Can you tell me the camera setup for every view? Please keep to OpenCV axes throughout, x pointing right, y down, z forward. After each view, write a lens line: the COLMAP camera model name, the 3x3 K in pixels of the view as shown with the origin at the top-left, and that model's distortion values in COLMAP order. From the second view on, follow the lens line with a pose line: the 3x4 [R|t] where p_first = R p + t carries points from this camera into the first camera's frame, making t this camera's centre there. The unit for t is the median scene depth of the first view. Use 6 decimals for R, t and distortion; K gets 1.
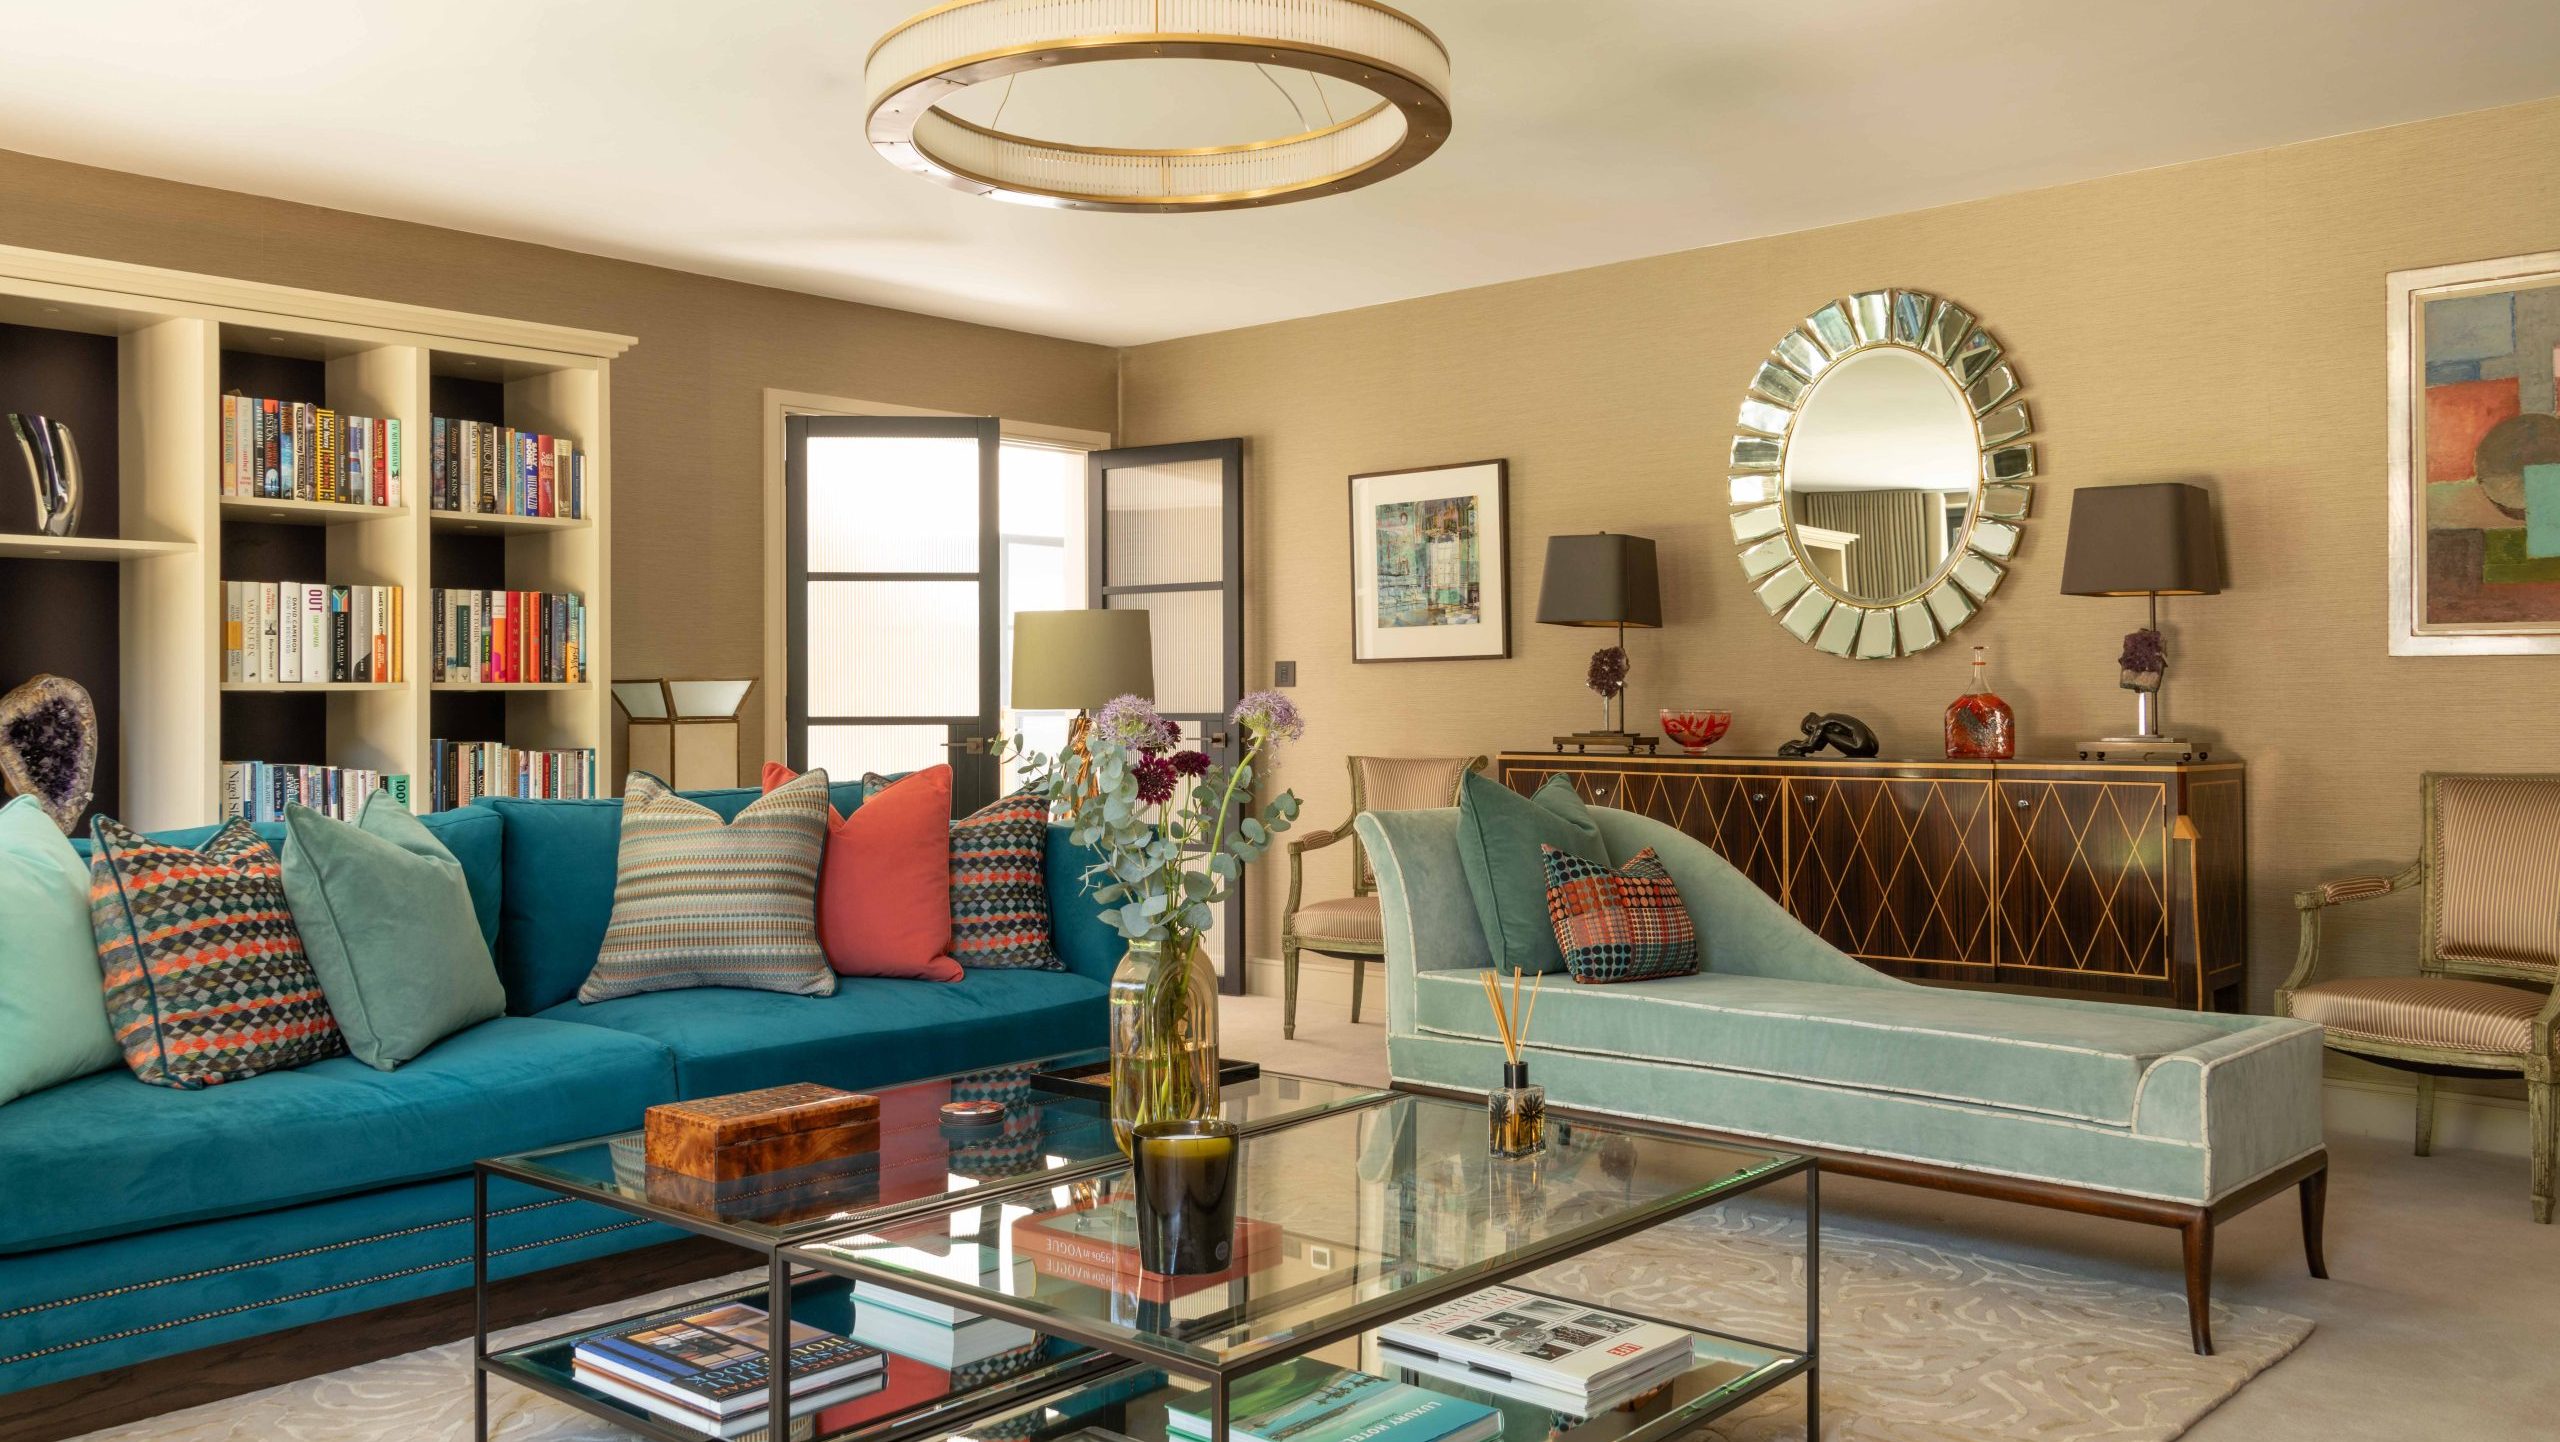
lens RADIAL K [[1964.3, 0, 1279.0], [0, 1964.3, 672.1], [0, 0, 1]] dist [-0.007401, -0.018440]
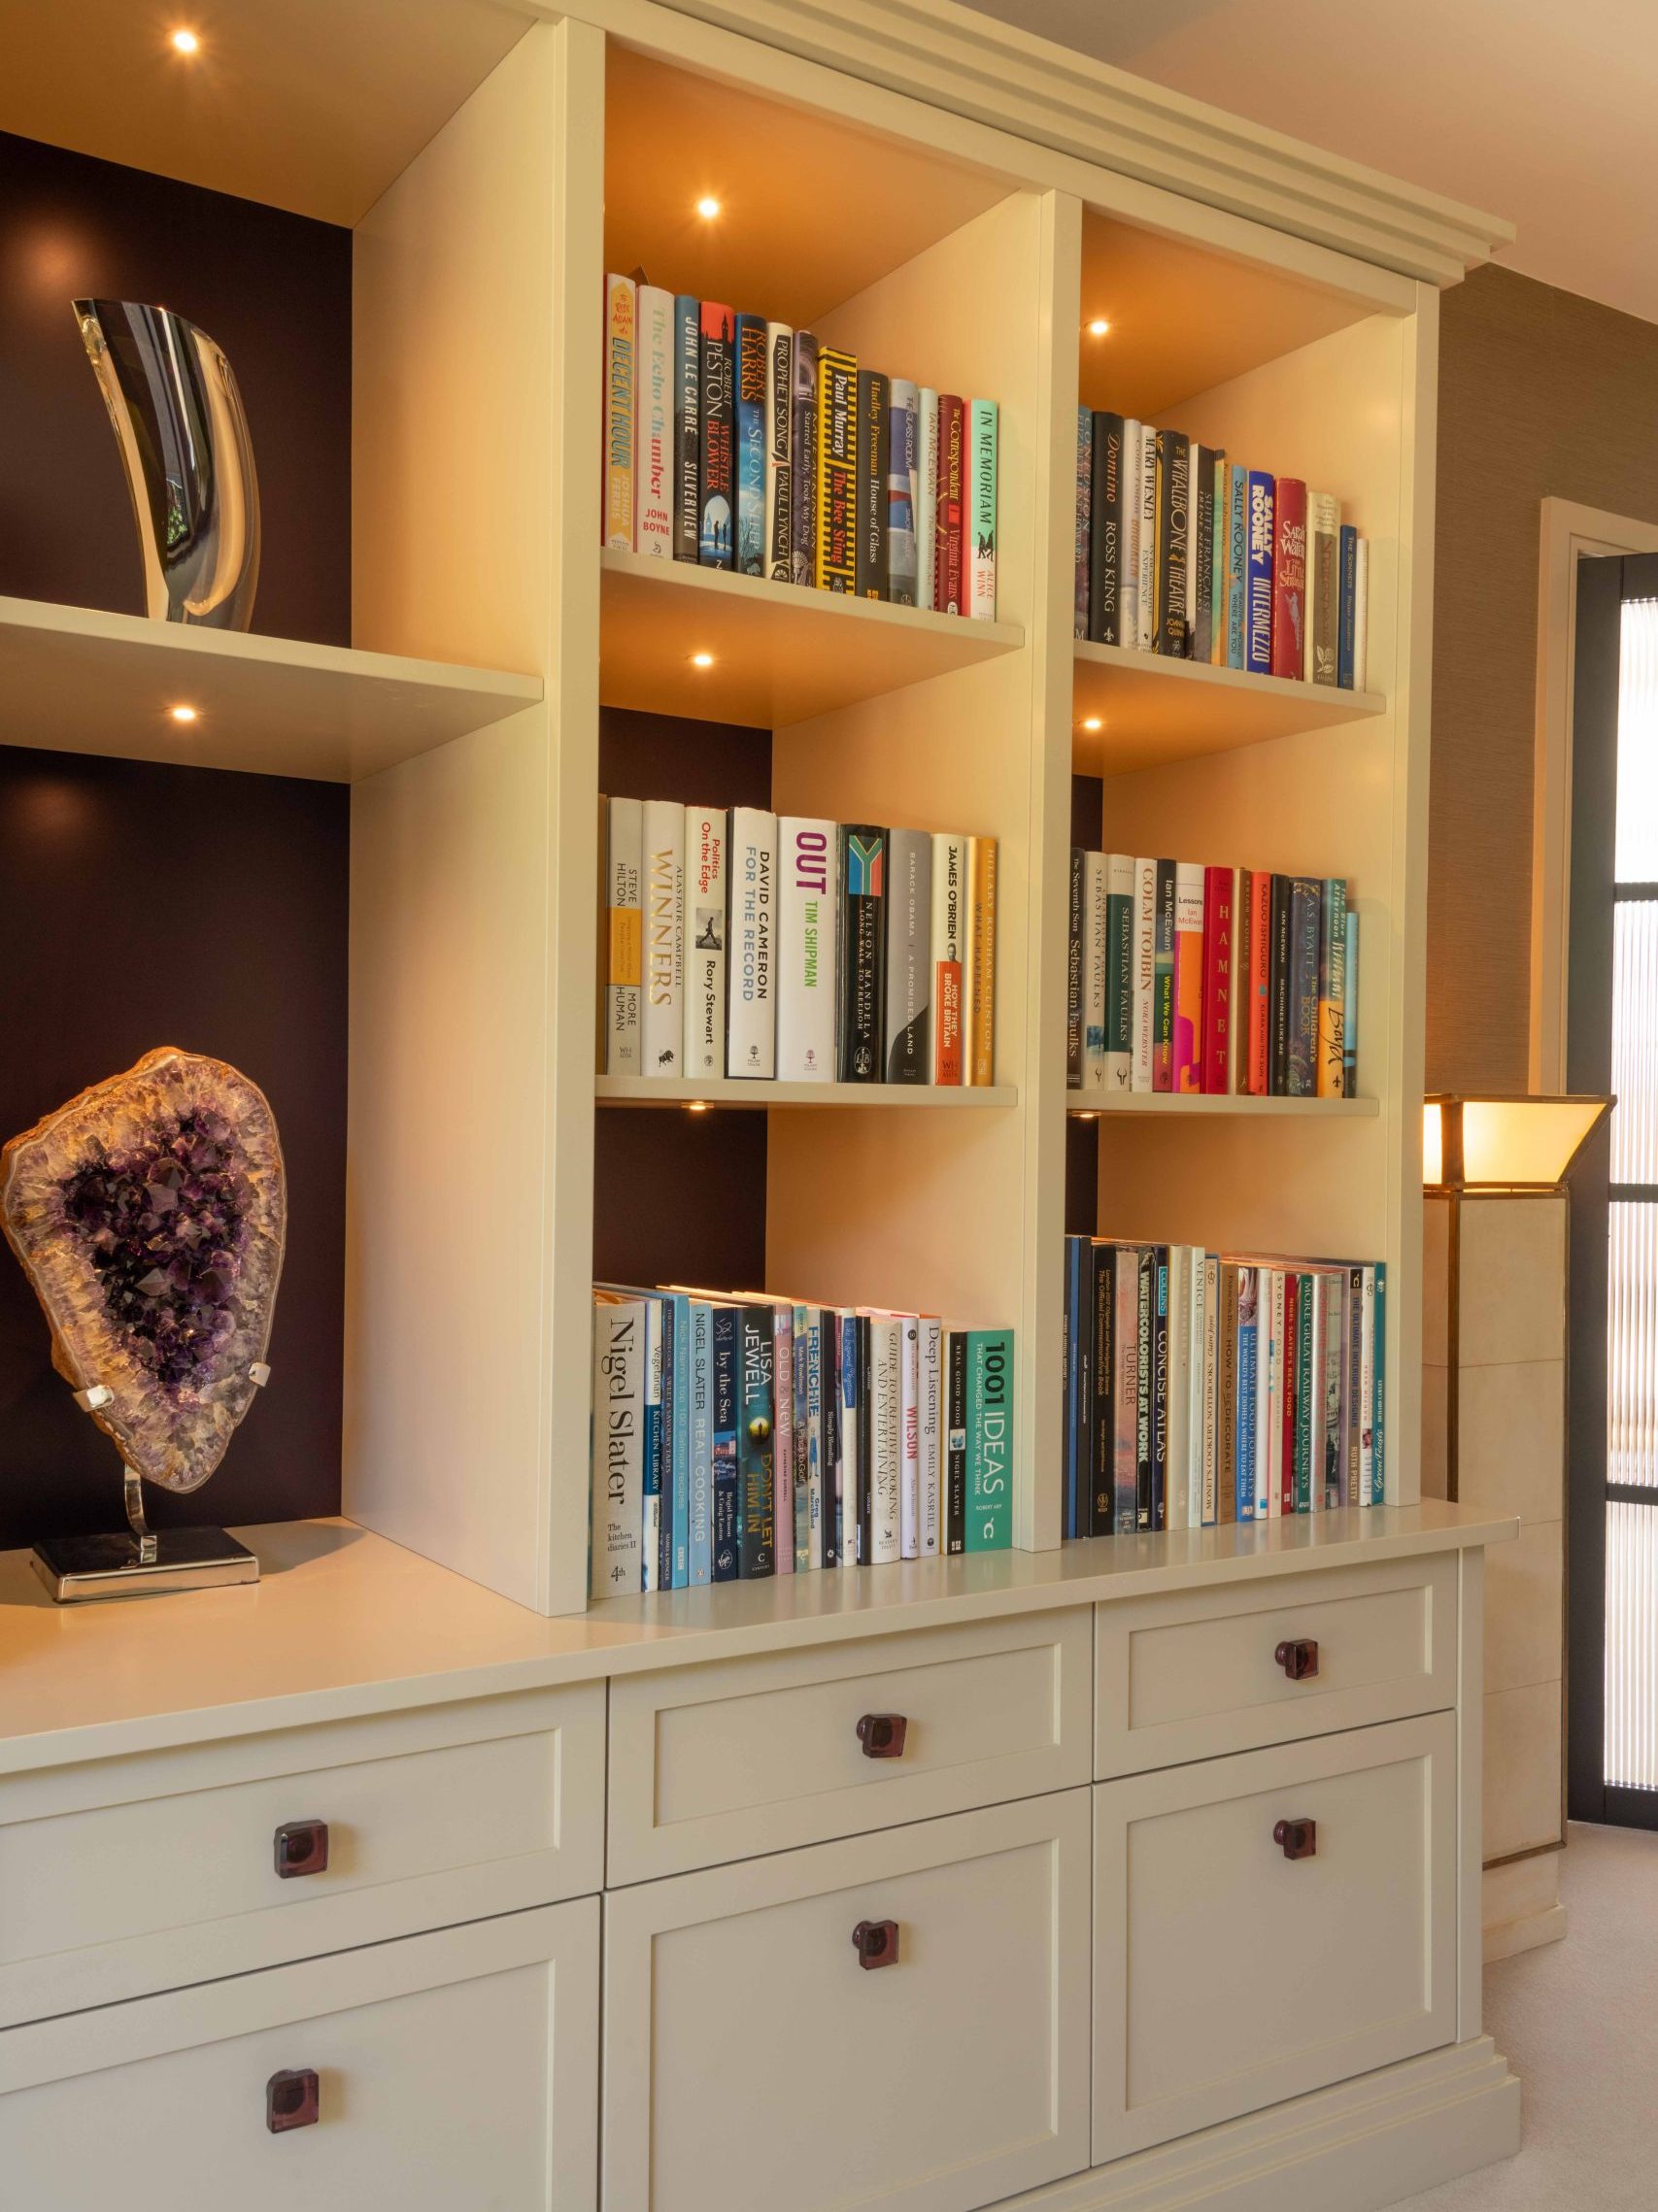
lens RADIAL K [[1987.7, 0, 809.7], [0, 1987.7, 1148.3], [0, 0, 1]] dist [0.001828, -0.076027]
pose [[0.959020, 0.020066, -0.282629, -0.380036], [-0.015862, 0.999727, 0.017152, 0.011418], [0.282896, -0.011966, 0.959076, 0.629851]]
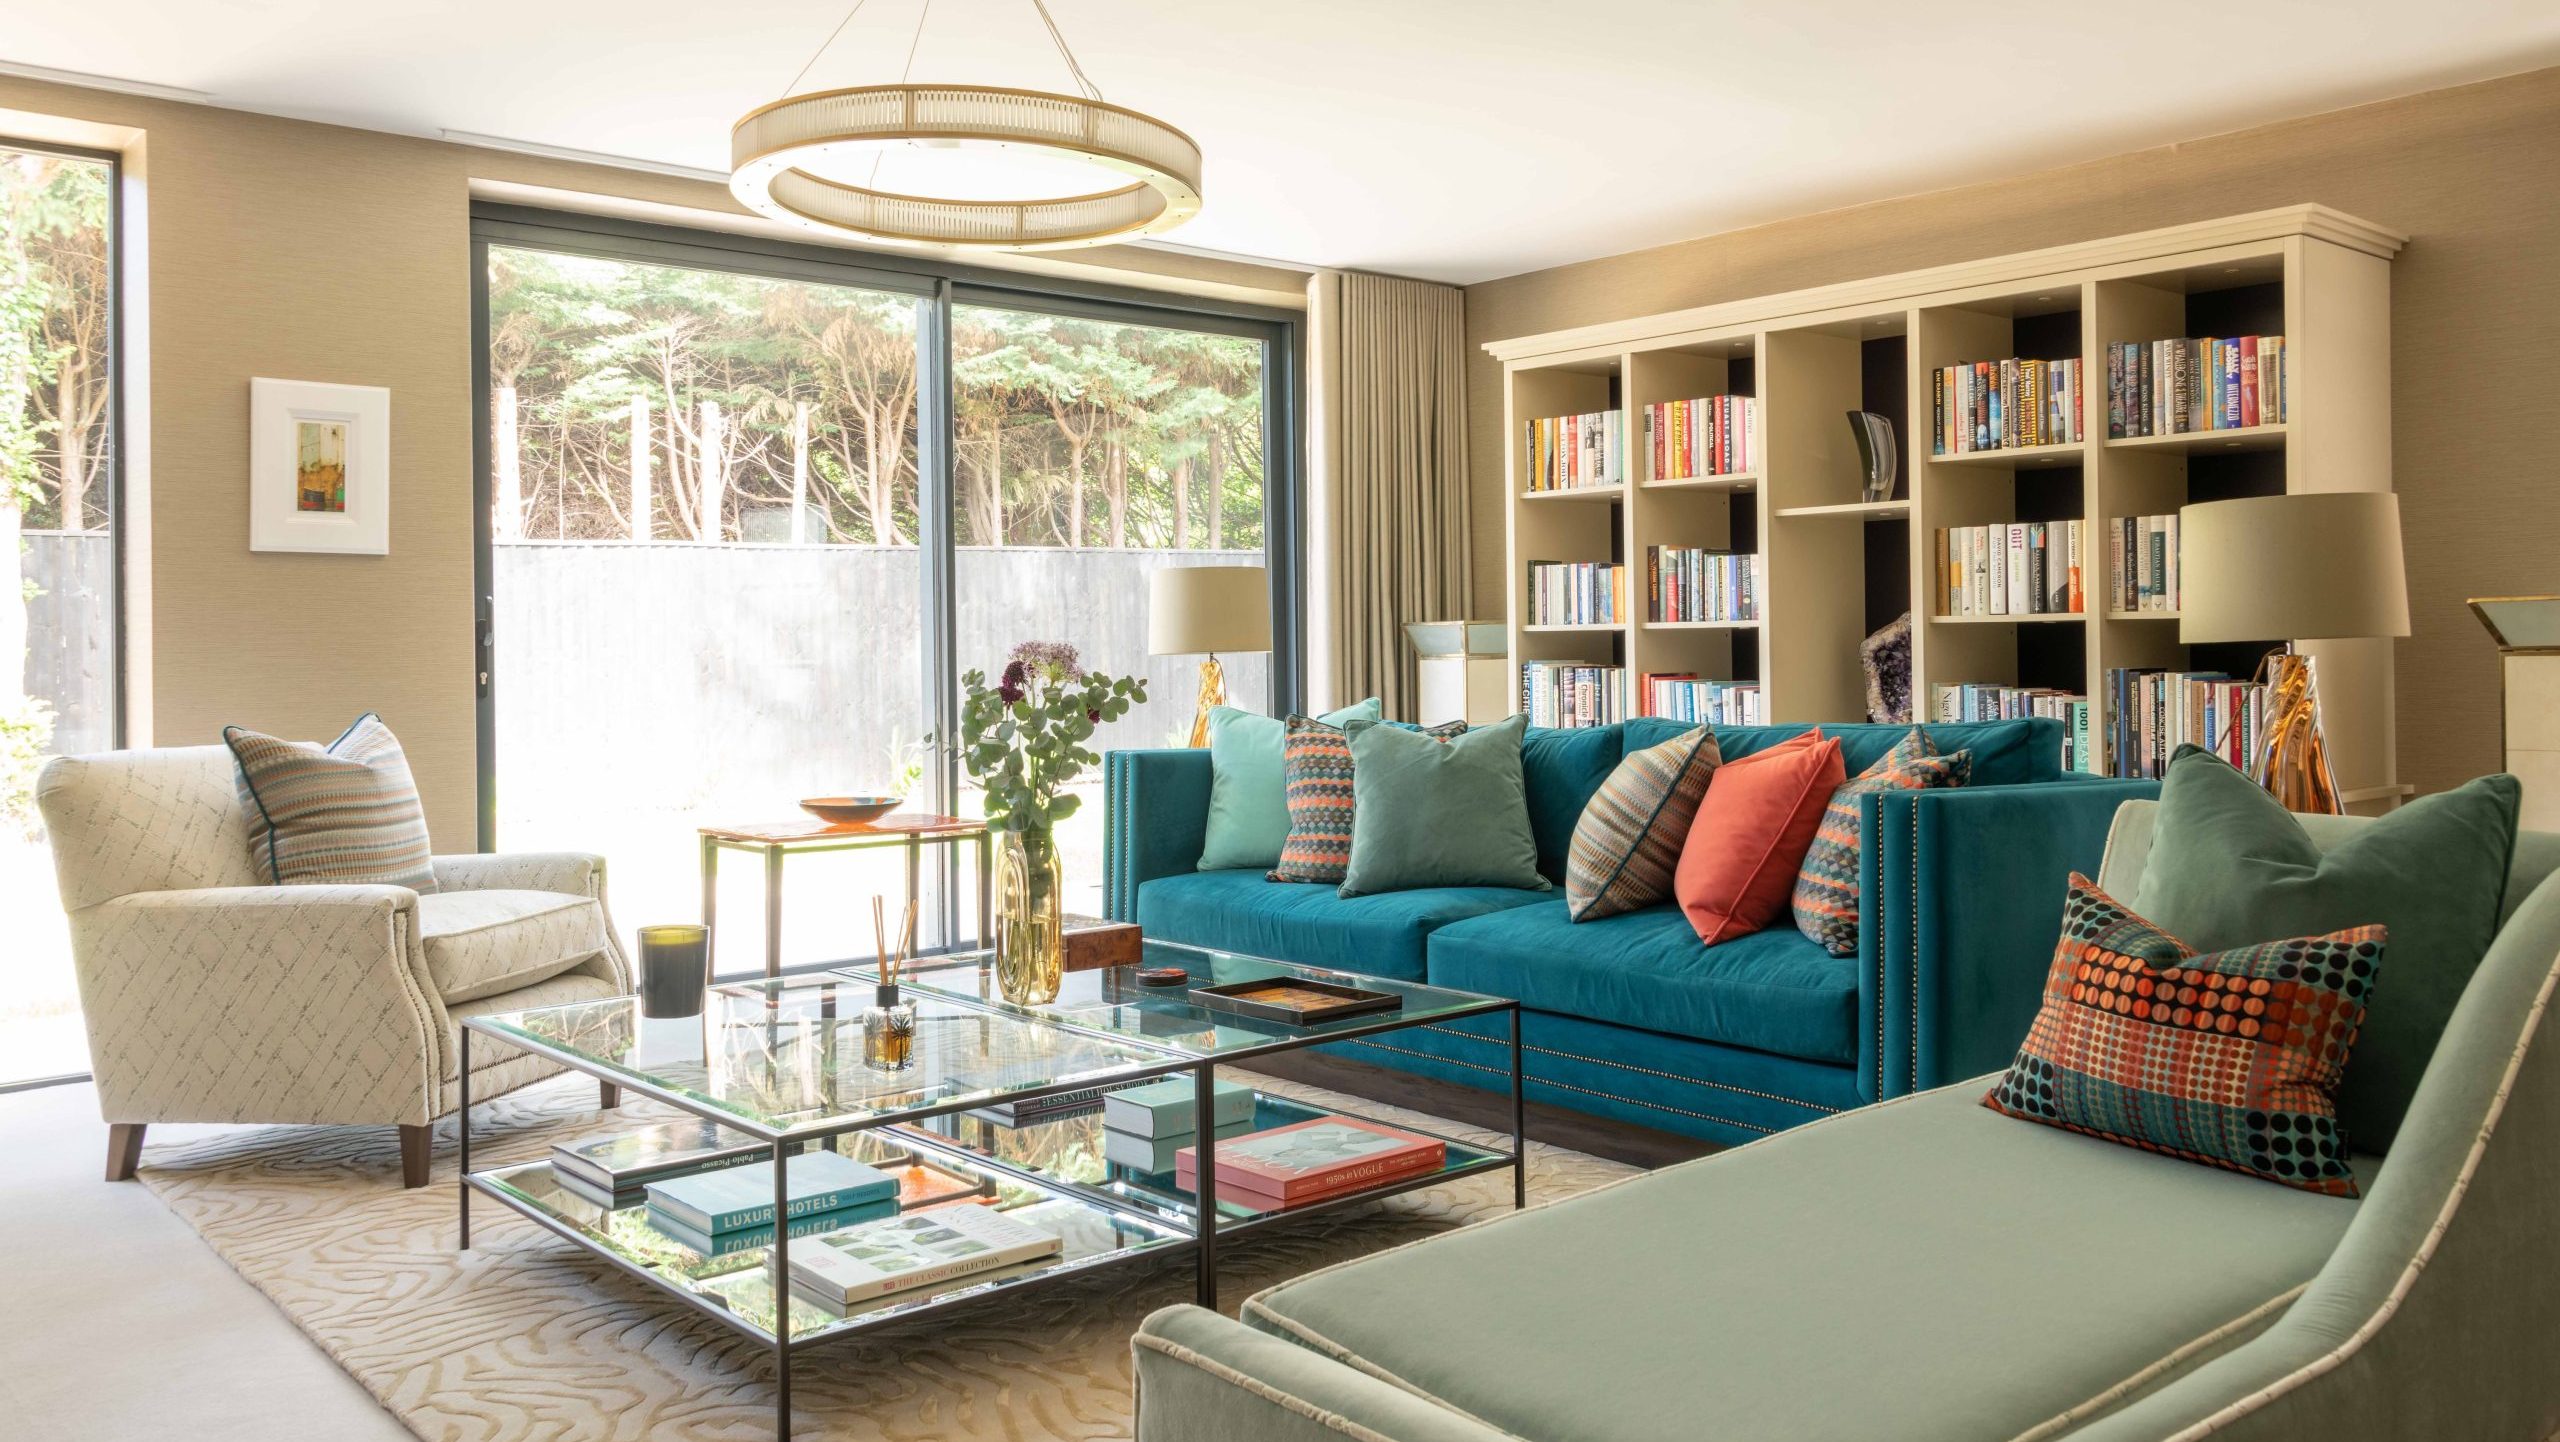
lens RADIAL K [[1964.3, 0, 1272.7], [0, 1964.3, 735.5], [0, 0, 1]] dist [-0.007401, -0.018440]
pose [[-0.151056, 0.049245, -0.987298, 0.649333], [0.021607, 0.998684, 0.046507, 0.013012], [0.988289, -0.014308, -0.151921, 0.745674]]
